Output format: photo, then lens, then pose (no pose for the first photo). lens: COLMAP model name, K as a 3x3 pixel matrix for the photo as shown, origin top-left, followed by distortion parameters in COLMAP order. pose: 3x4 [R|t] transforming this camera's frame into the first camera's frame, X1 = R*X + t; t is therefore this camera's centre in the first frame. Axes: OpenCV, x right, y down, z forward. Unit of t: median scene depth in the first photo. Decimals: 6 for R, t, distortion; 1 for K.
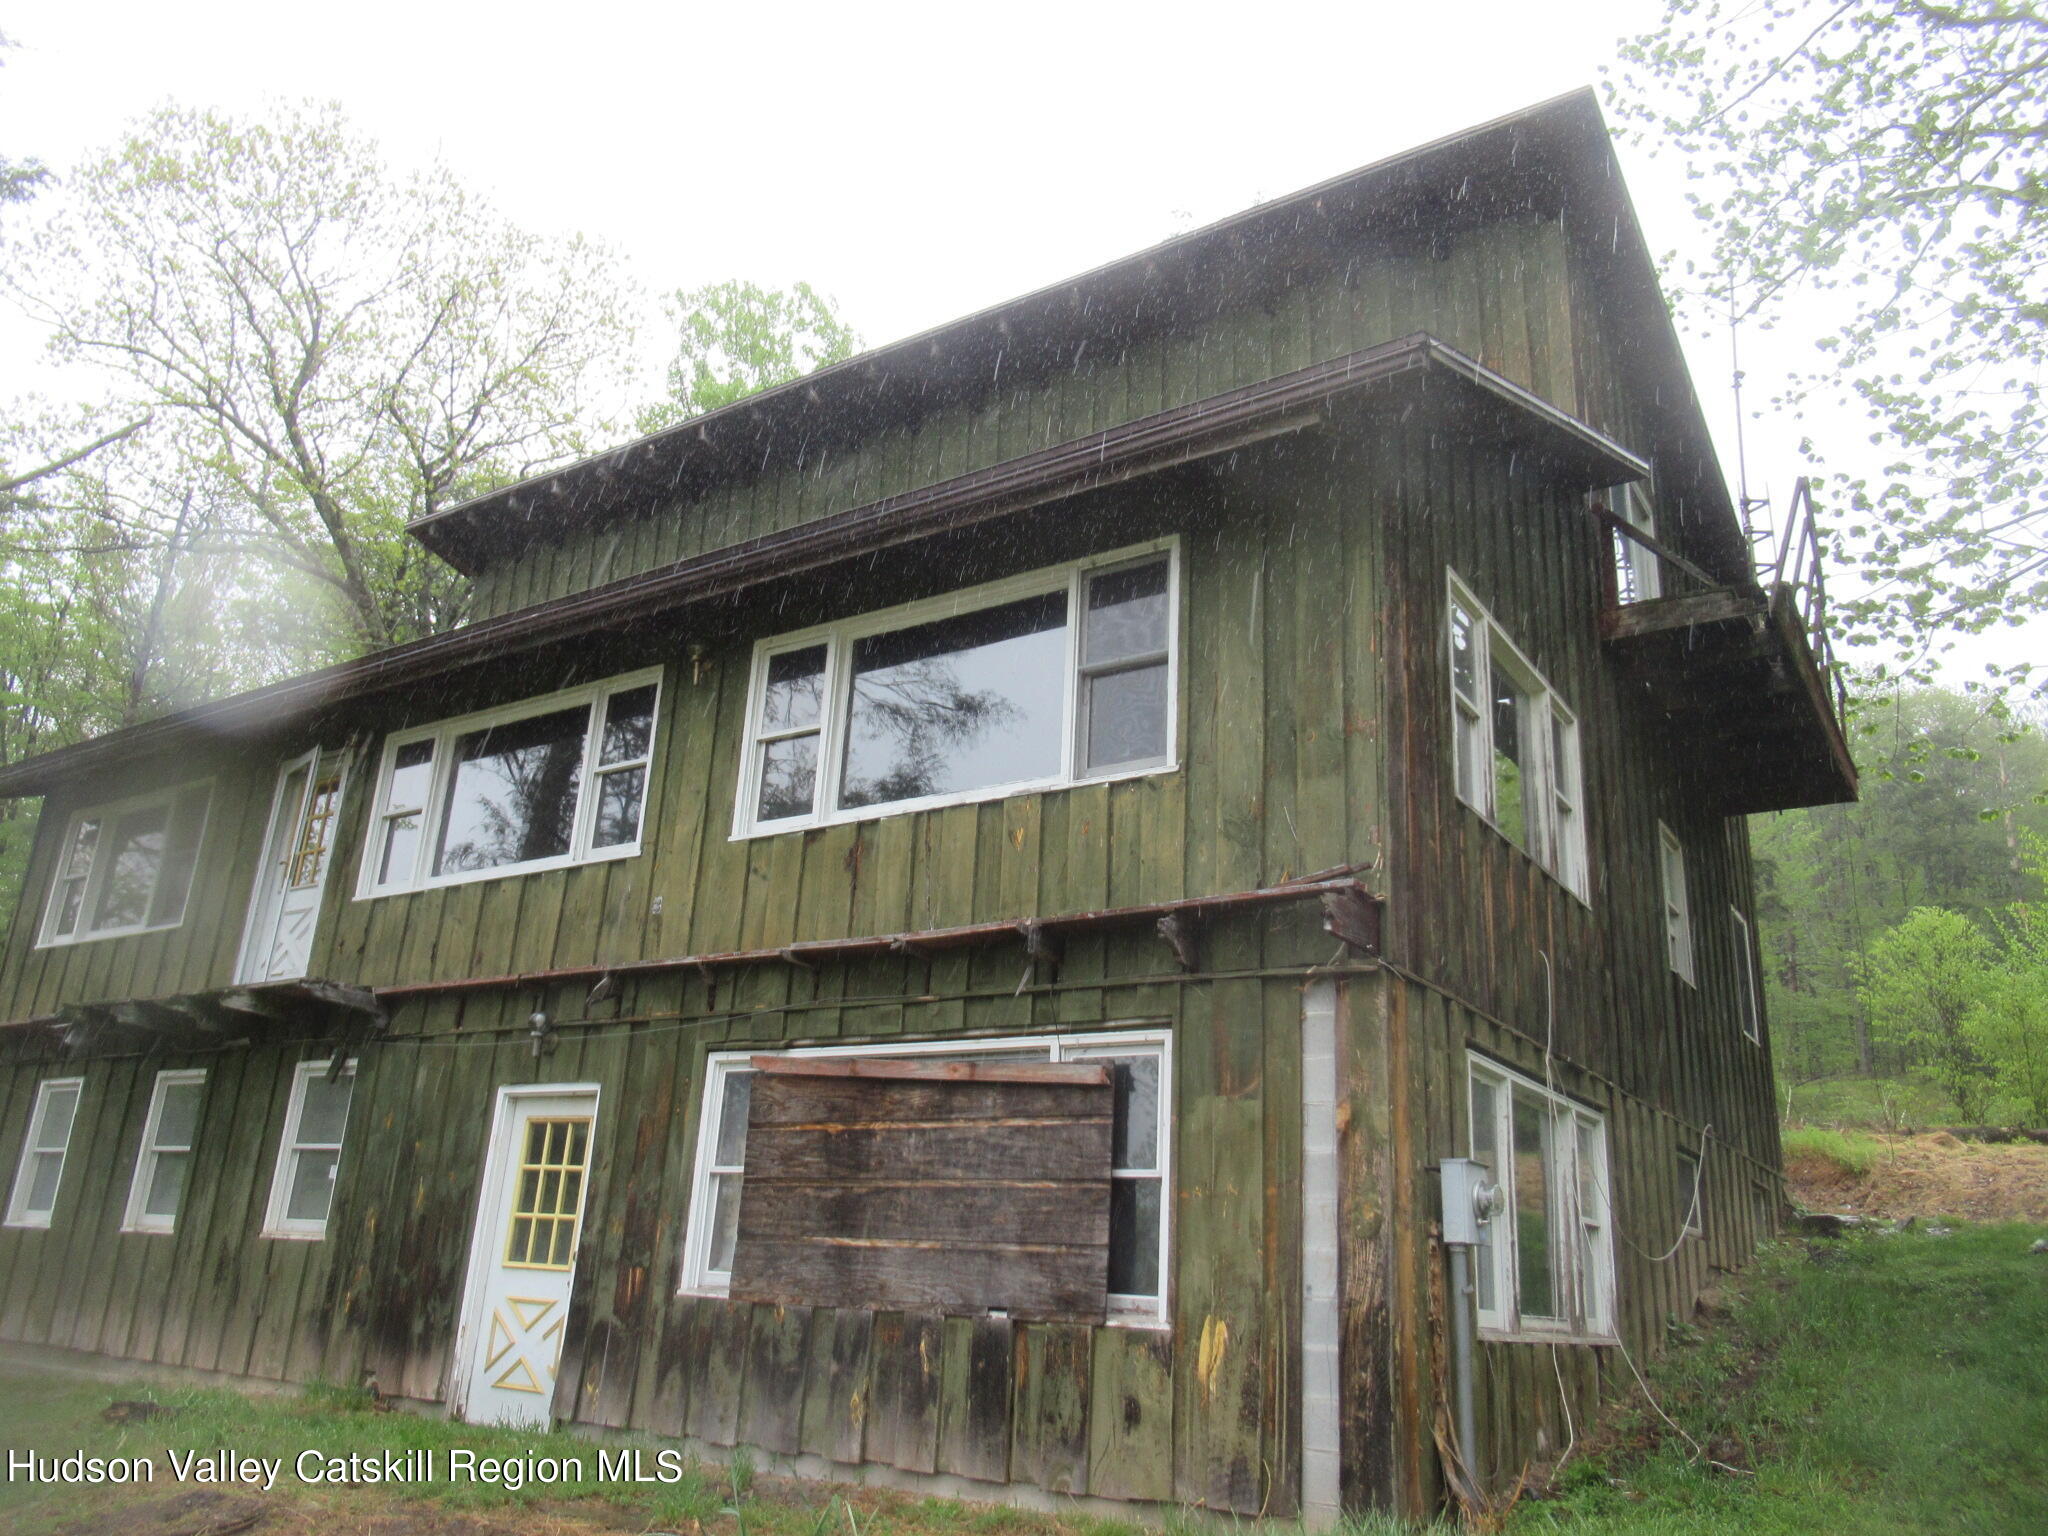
lens RADIAL K [[1570.5, 0, 1024.0], [0, 1570.5, 768.0], [0, 0, 1]] dist [-0.007962, 0.007496]
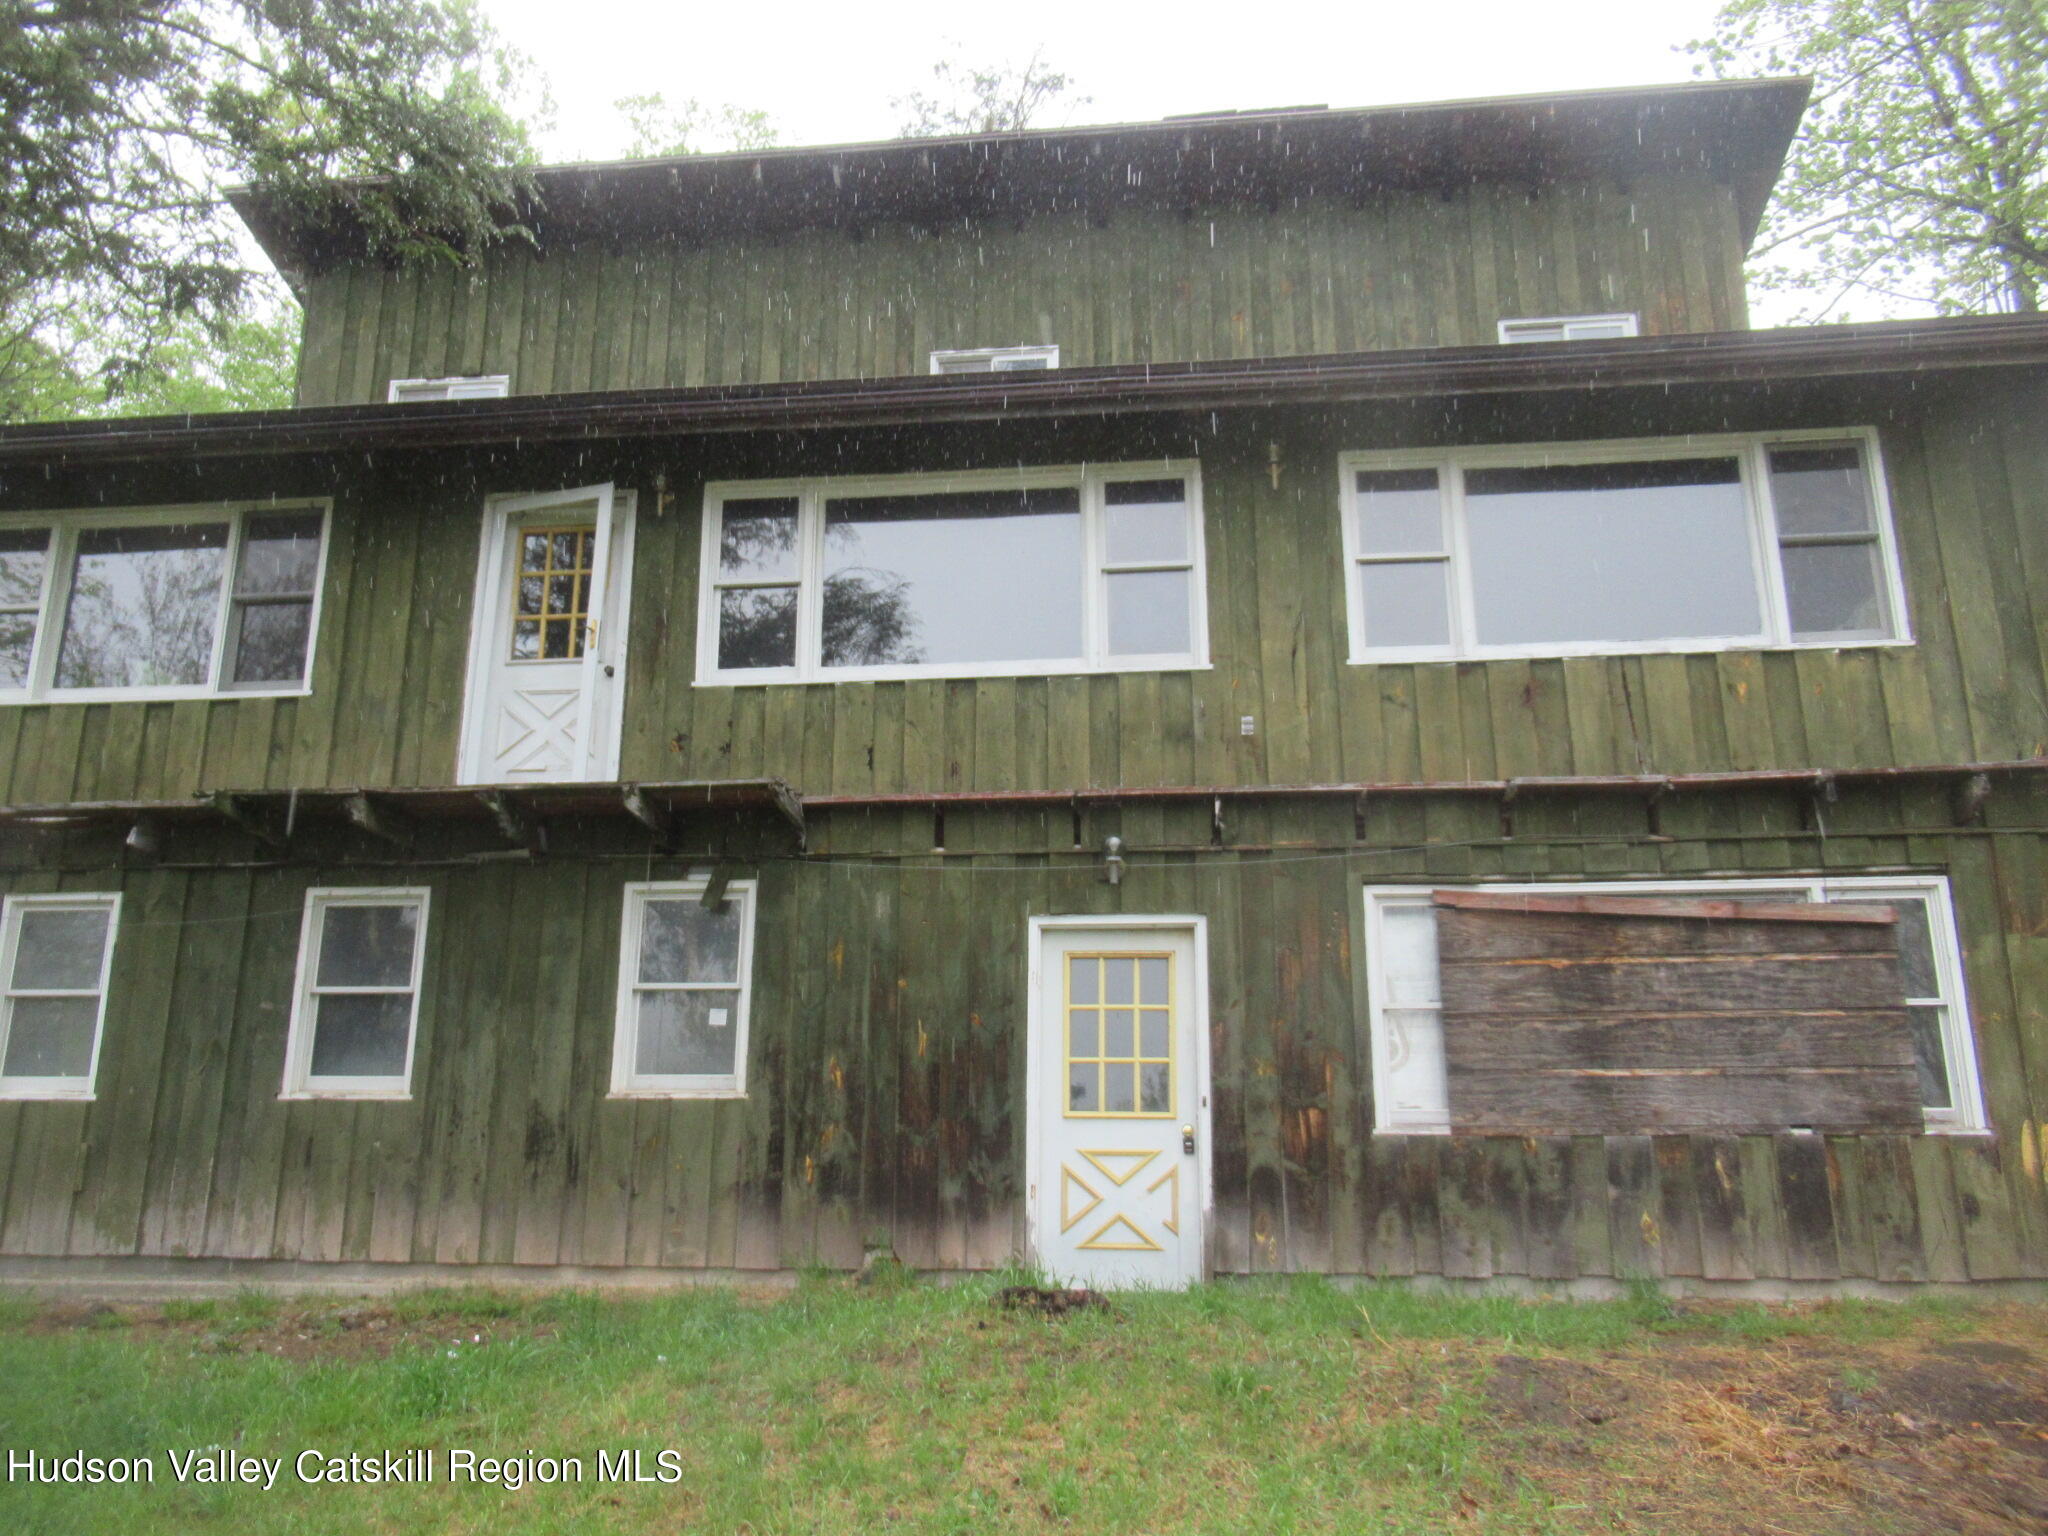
lens RADIAL K [[1570.5, 0, 1024.0], [0, 1570.5, 768.0], [0, 0, 1]] dist [-0.007962, 0.007496]
pose [[0.880105, 0.063703, 0.470486, -0.926429], [-0.106157, 0.992273, 0.064229, 0.079597], [-0.462759, -0.106474, 0.880067, 0.295660]]
